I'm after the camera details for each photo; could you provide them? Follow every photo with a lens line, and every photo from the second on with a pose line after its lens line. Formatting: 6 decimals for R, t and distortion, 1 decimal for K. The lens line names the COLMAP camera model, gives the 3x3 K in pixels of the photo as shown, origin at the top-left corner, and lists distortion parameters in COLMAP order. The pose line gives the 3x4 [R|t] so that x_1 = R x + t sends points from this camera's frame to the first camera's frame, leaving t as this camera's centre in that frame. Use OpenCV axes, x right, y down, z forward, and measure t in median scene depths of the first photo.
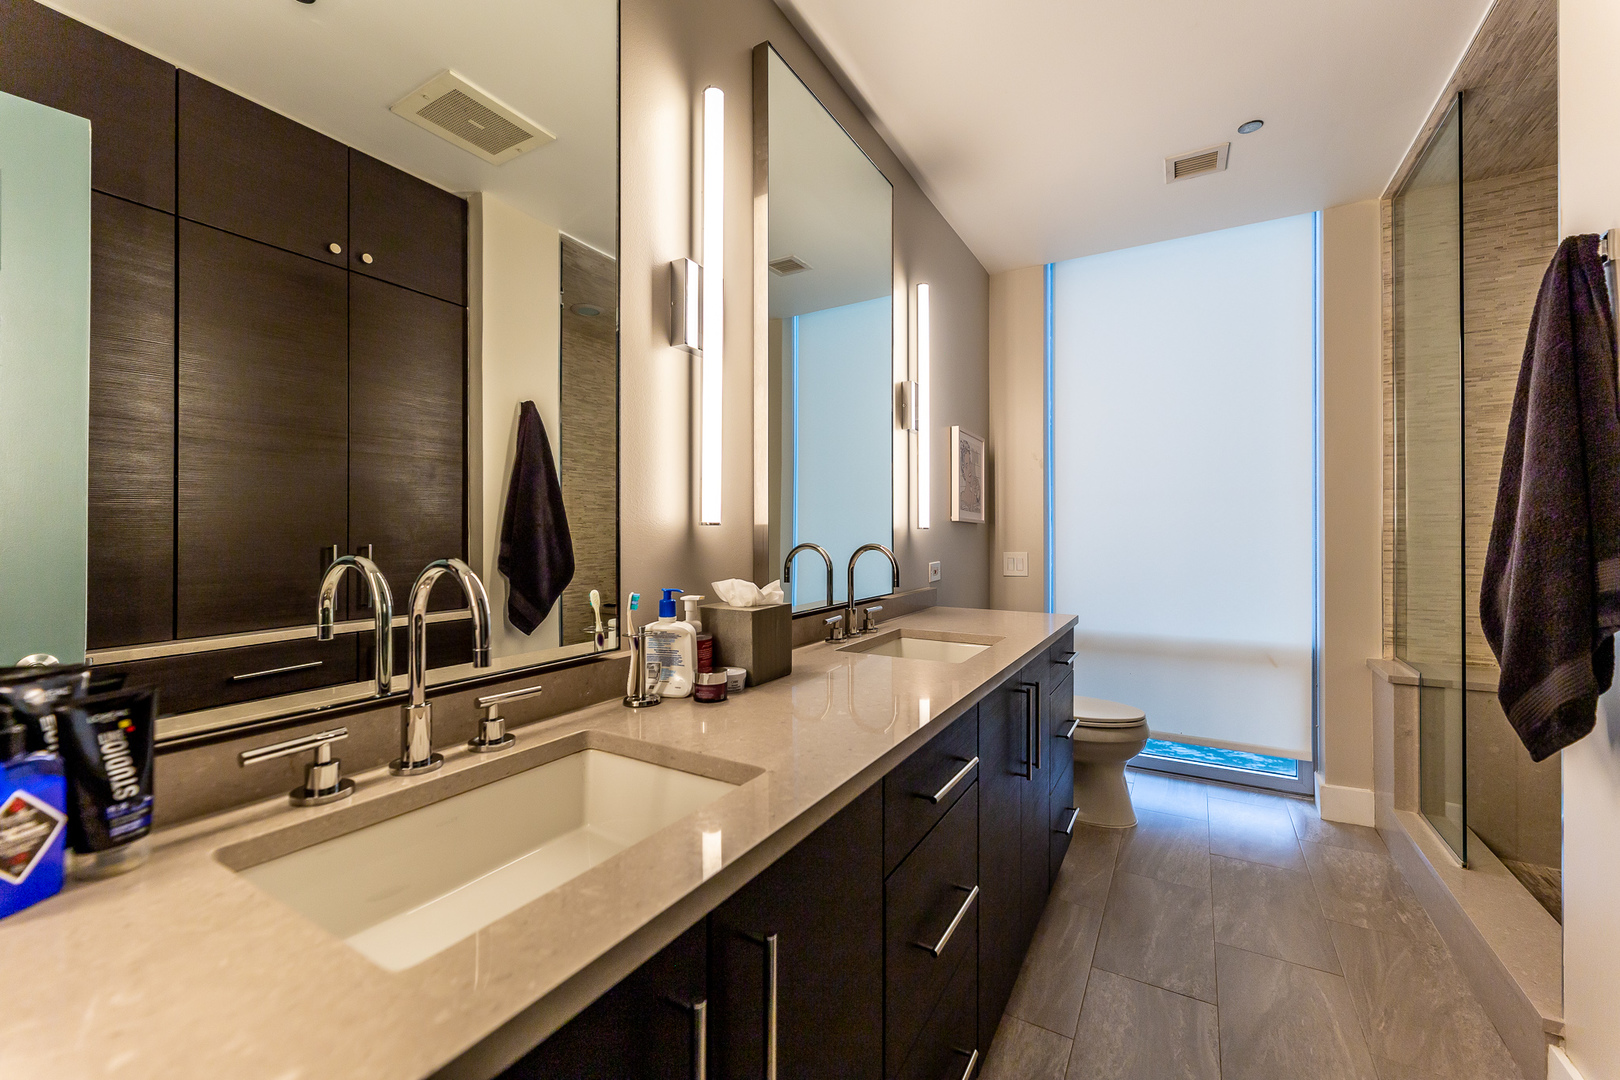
lens RADIAL K [[657.3, 0, 809.6], [0, 657.3, 530.0], [0, 0, 1]] dist [0.000608, 0.000161]
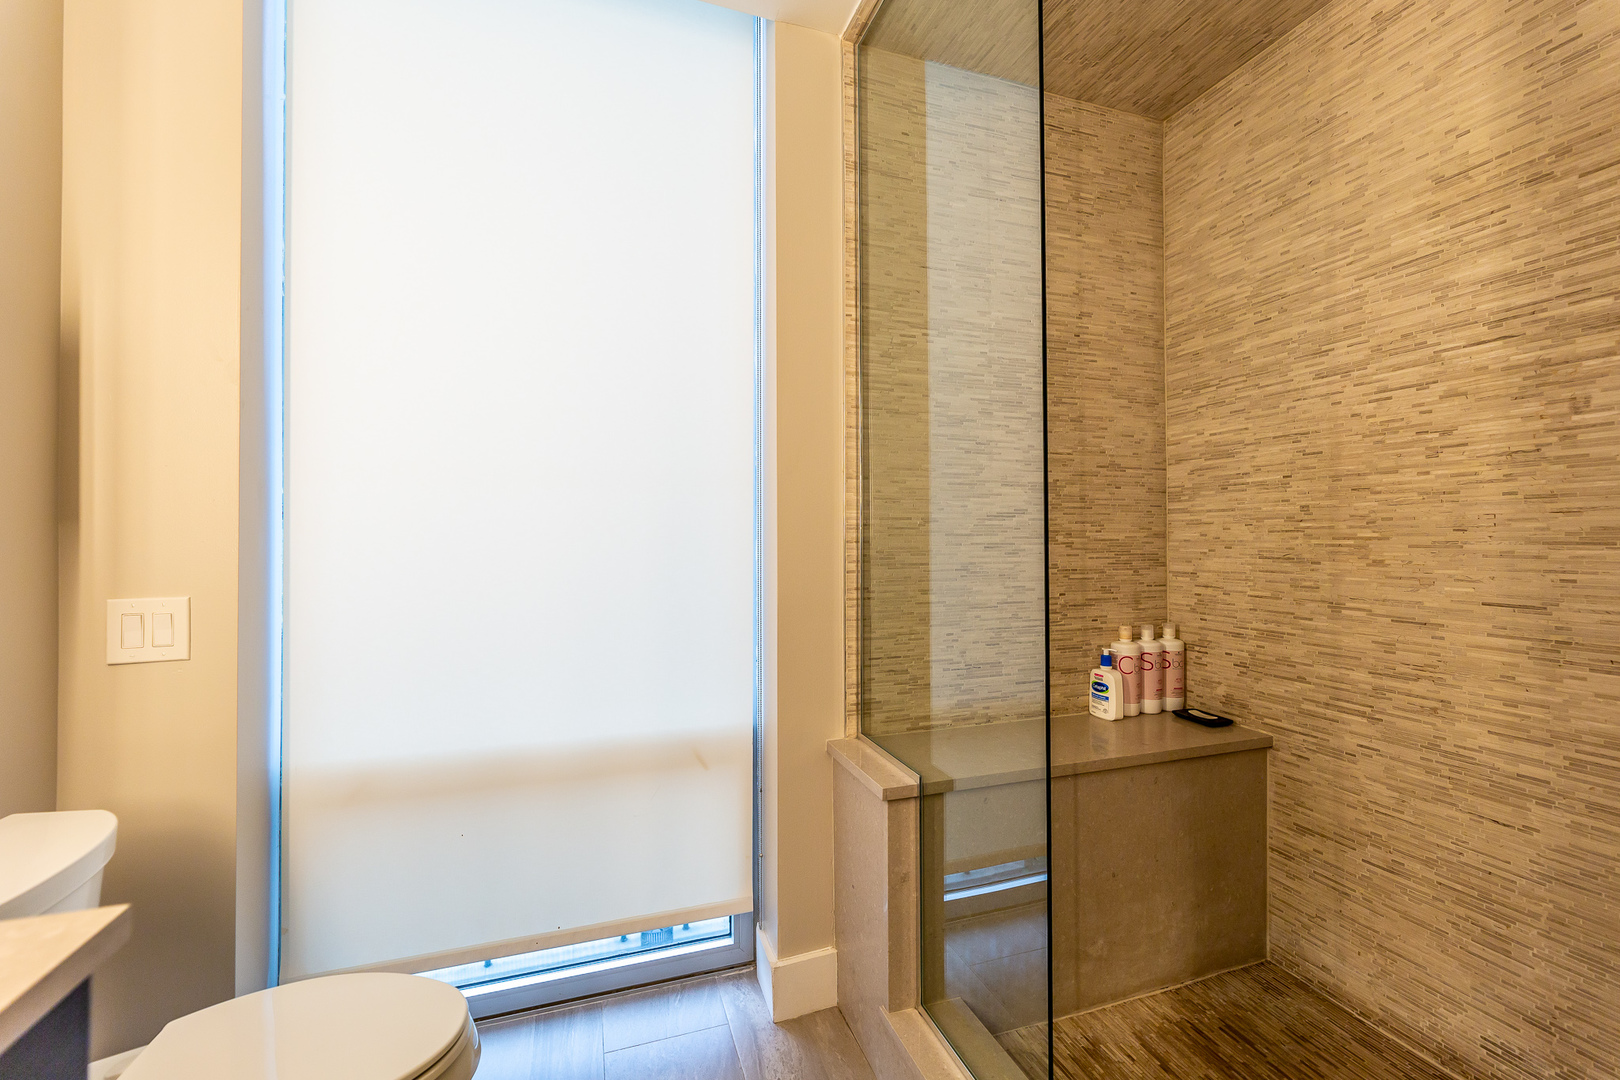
lens RADIAL K [[657.3, 0, 809.4], [0, 657.3, 533.2], [0, 0, 1]] dist [0.000608, 0.000161]
pose [[0.648326, 0.005715, 0.761342, 0.352735], [-0.003498, 0.999984, -0.004528, -0.003812], [-0.761355, 0.000272, 0.648335, 0.606003]]
